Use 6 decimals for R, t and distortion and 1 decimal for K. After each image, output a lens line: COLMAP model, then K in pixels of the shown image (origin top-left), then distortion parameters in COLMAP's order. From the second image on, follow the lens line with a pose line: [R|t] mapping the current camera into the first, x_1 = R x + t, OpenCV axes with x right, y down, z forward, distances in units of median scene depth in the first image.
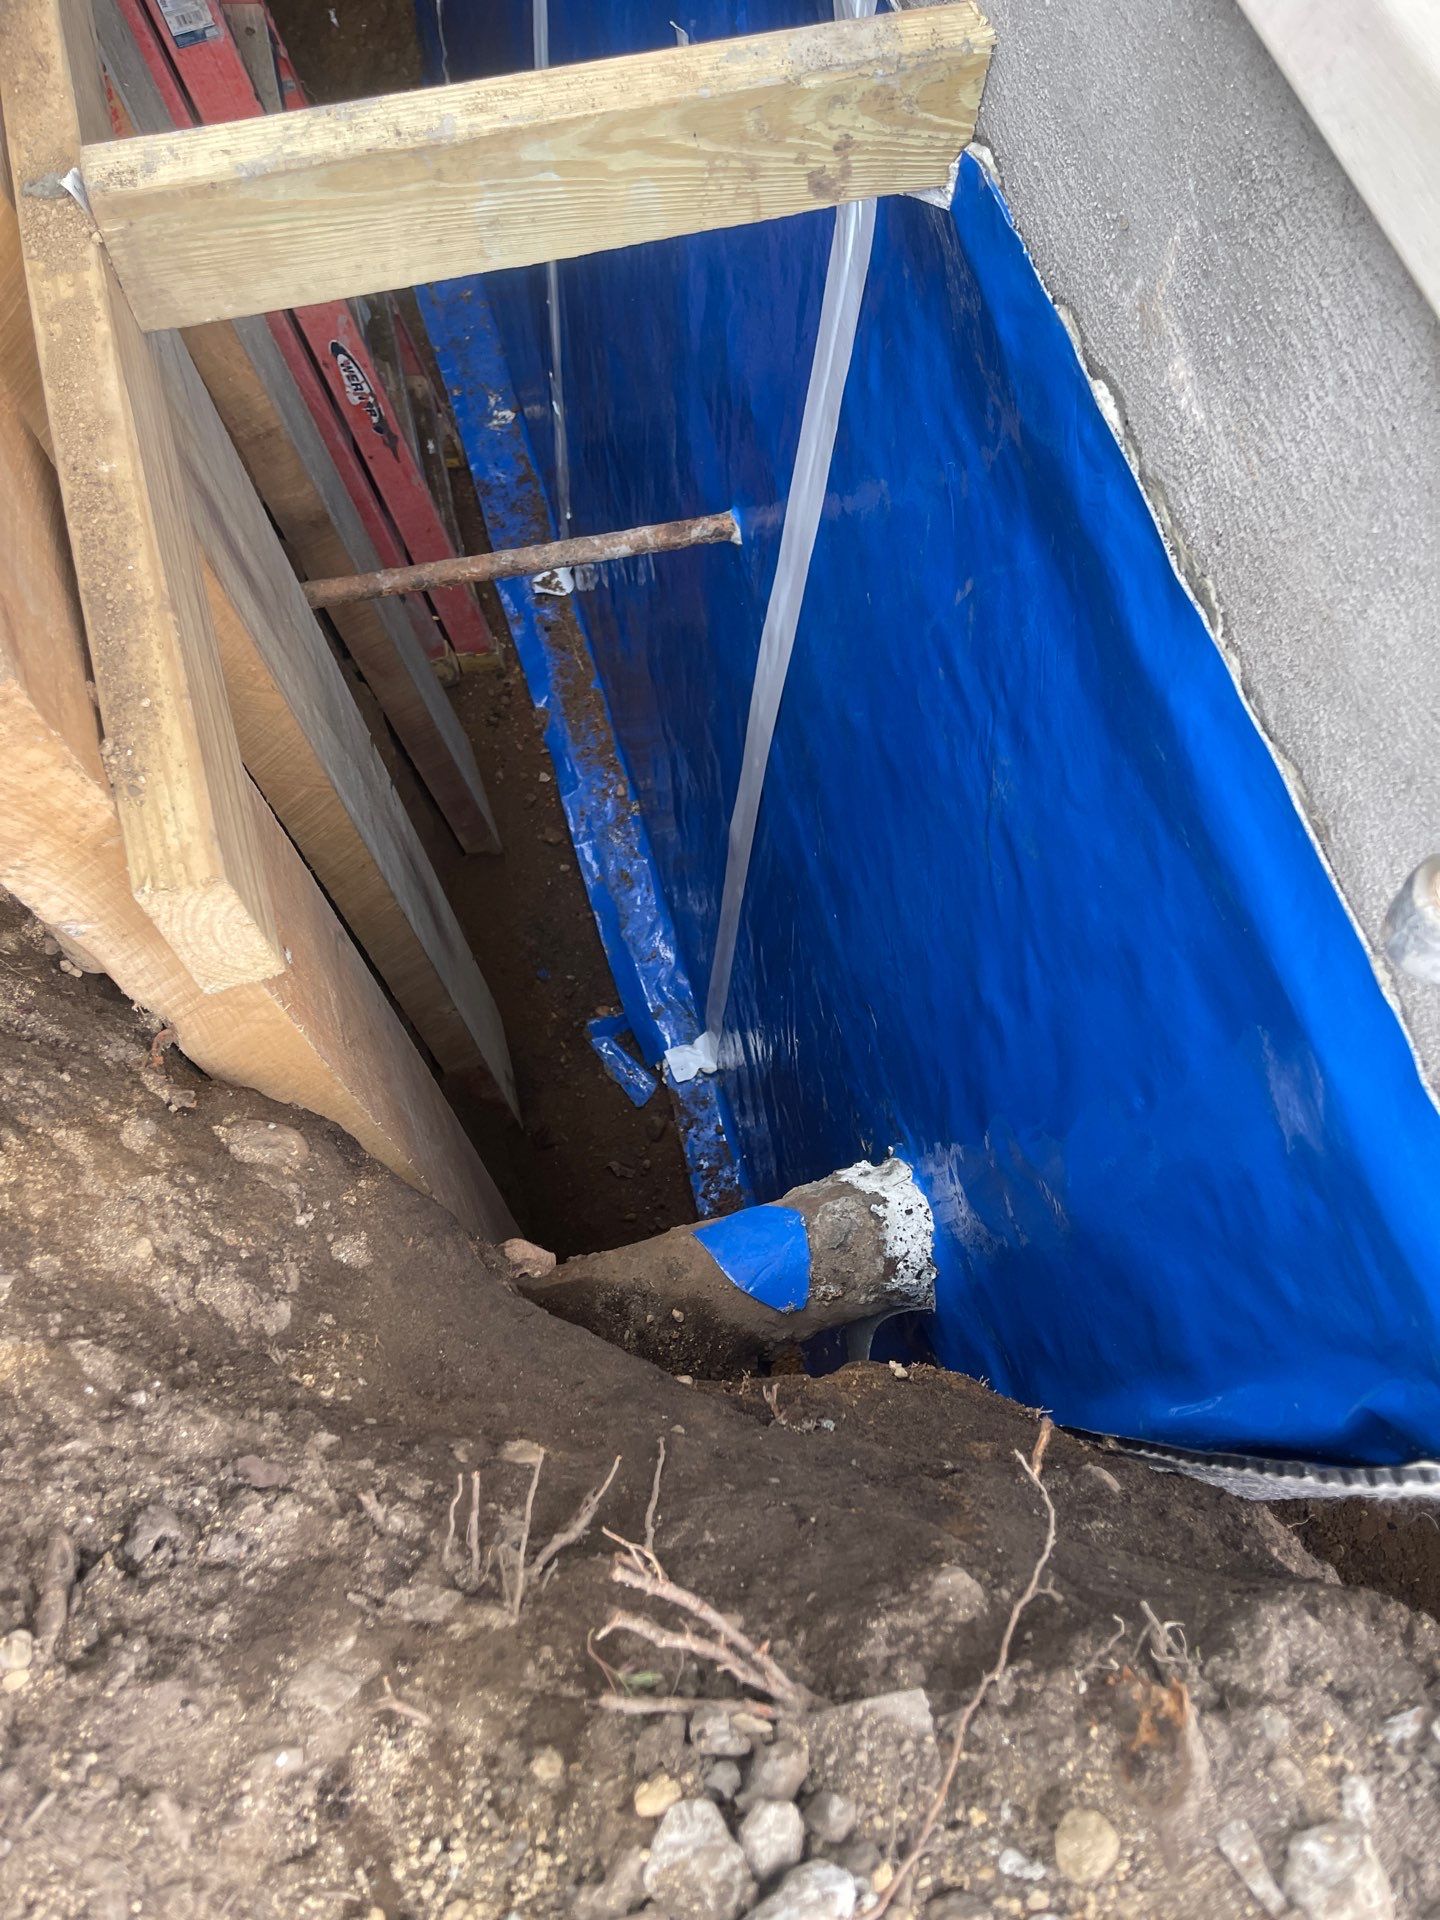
lens RADIAL K [[1553.5, 0, 726.0], [0, 1553.5, 951.8], [0, 0, 1]] dist [0.136038, -0.217766]
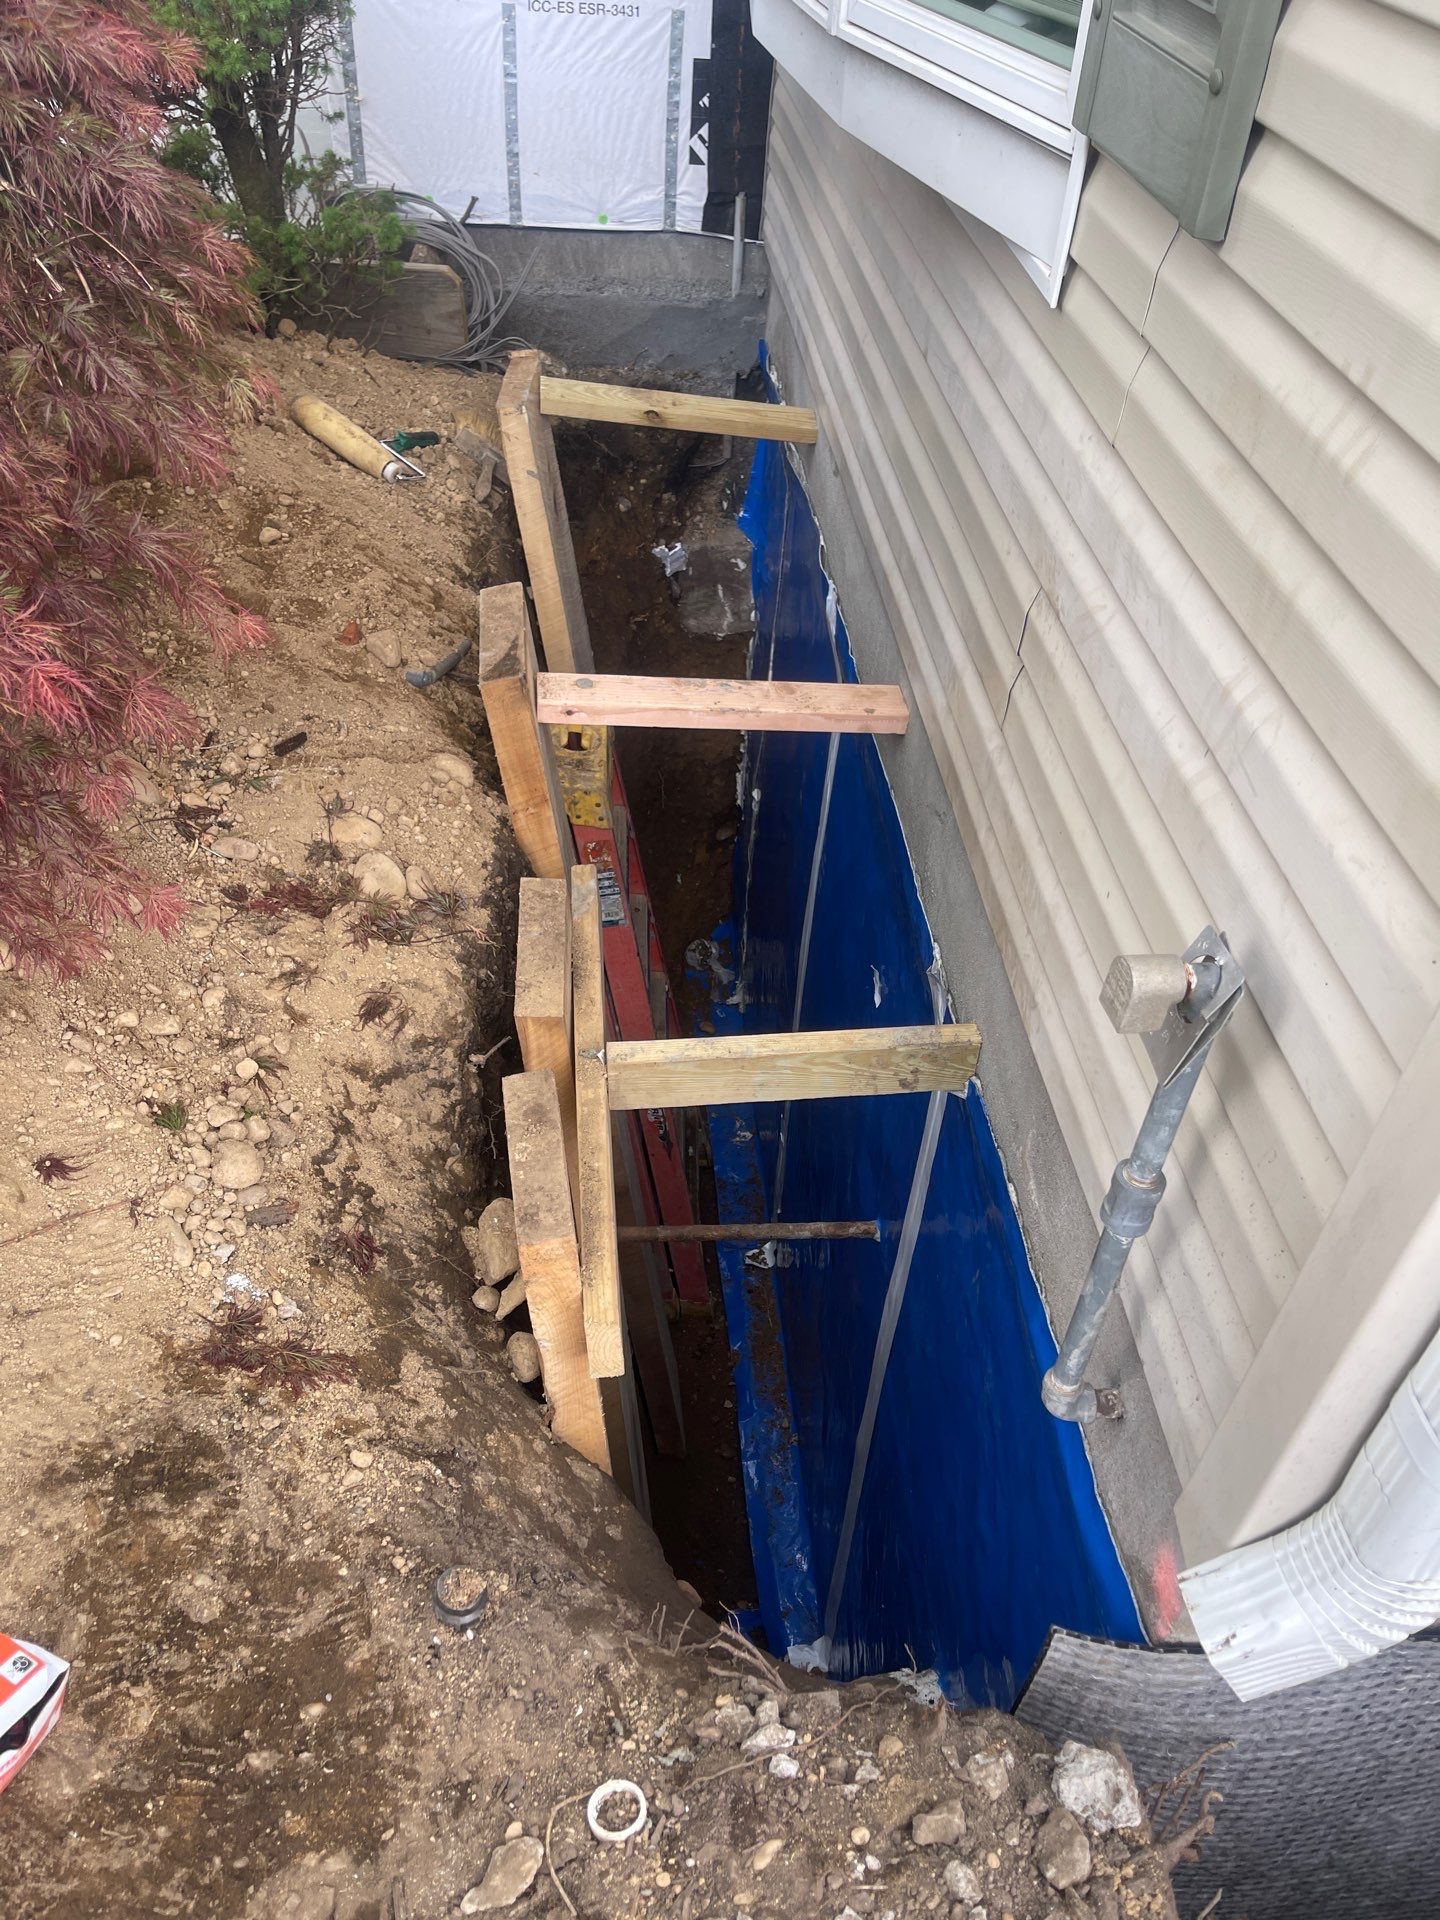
lens RADIAL K [[1493.8, 0, 740.6], [0, 1493.8, 954.2], [0, 0, 1]] dist [-0.005968, -0.010748]
pose [[0.982512, 0.115146, -0.146324, 0.129917], [-0.167225, 0.891287, -0.421477, 0.318895], [0.081886, 0.438575, 0.894956, -1.111209]]
